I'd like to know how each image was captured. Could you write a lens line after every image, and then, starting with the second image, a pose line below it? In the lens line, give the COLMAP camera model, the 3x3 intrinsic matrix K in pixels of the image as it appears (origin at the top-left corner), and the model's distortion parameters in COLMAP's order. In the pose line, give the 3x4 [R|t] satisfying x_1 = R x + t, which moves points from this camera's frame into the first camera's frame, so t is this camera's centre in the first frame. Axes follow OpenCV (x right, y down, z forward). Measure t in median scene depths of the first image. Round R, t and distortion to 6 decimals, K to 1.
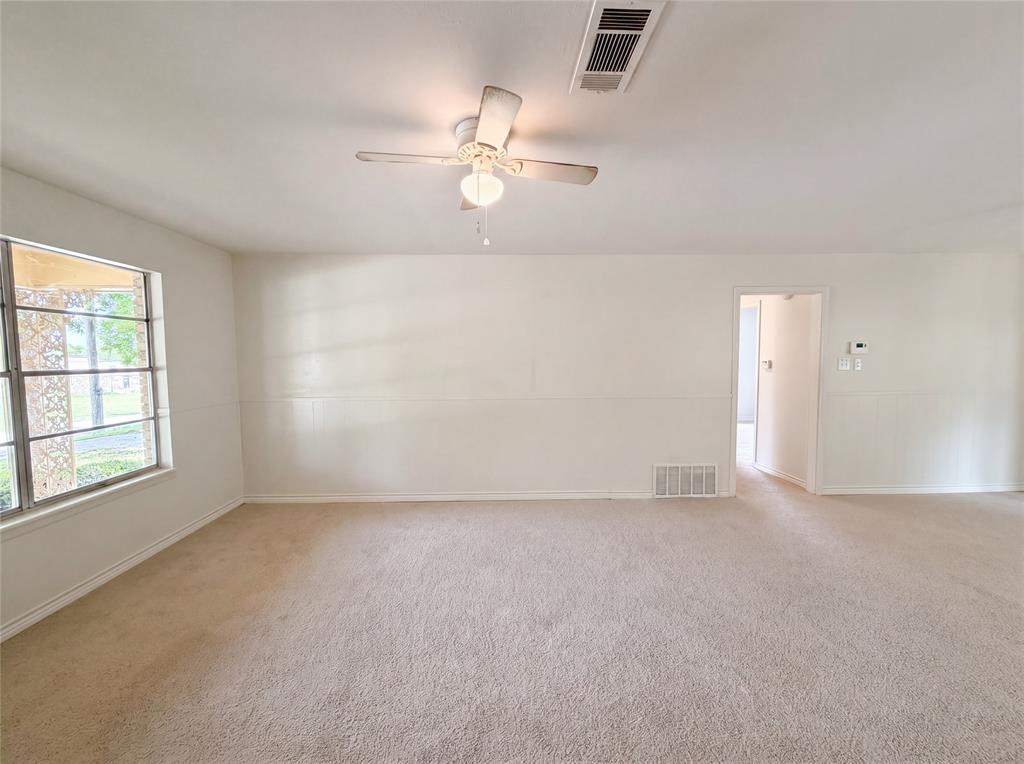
lens RADIAL K [[395.0, 0, 510.8], [0, 395.0, 381.2], [0, 0, 1]] dist [-0.004804, 0.000719]
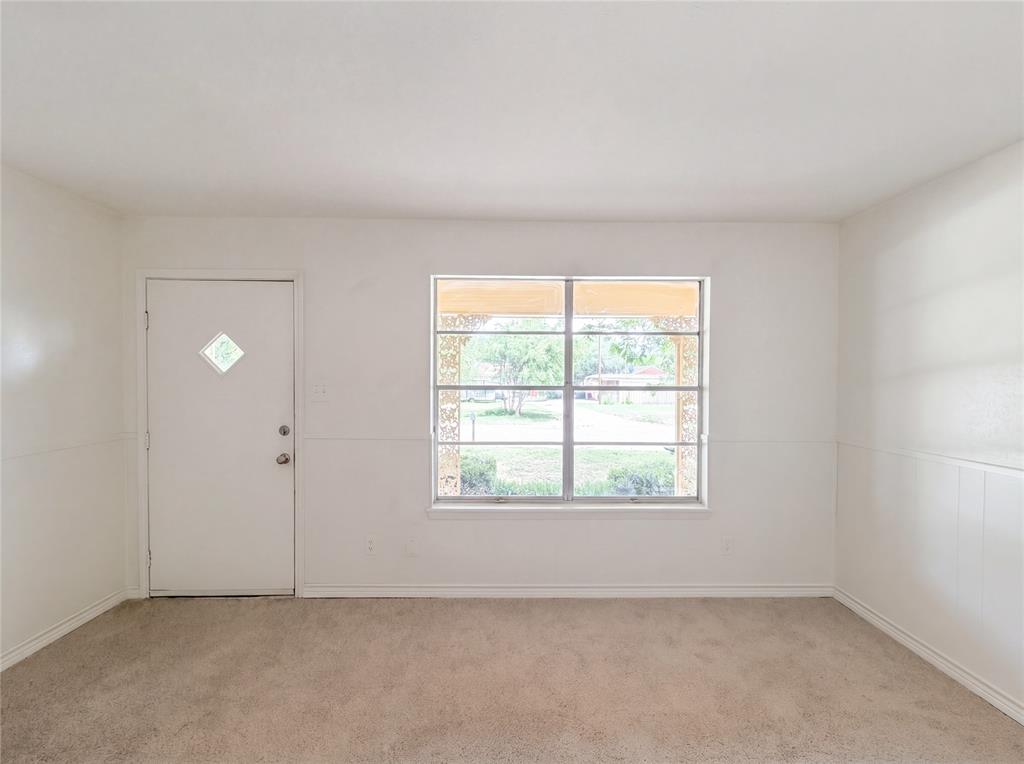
lens RADIAL K [[395.0, 0, 511.3], [0, 395.0, 379.4], [0, 0, 1]] dist [-0.004804, 0.000719]
pose [[-0.020606, 0.016612, -0.999650, -0.025366], [-0.066918, 0.997597, 0.017958, -0.048804], [0.997546, 0.067265, -0.019444, 0.762395]]
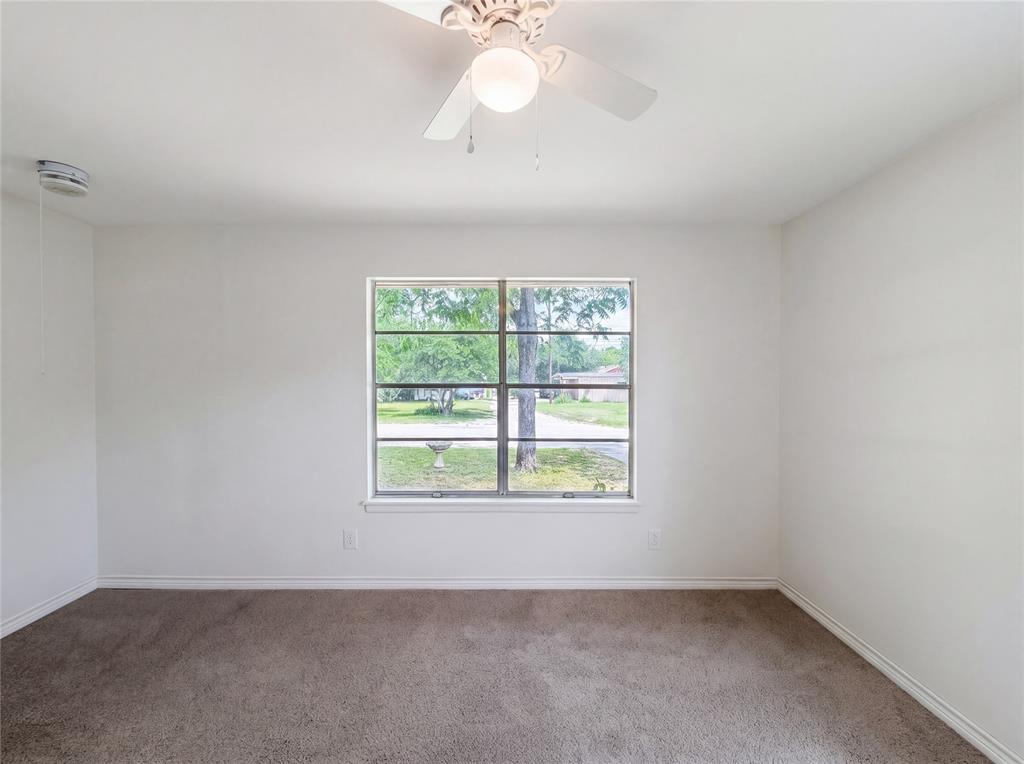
lens RADIAL K [[384.1, 0, 513.8], [0, 384.1, 383.3], [0, 0, 1]] dist [0.009199, -0.000371]
pose [[-0.019191, 0.029452, -0.999382, -0.026842], [-0.065809, 0.997361, 0.030656, -0.060435], [0.997648, 0.066357, -0.017202, 0.954552]]
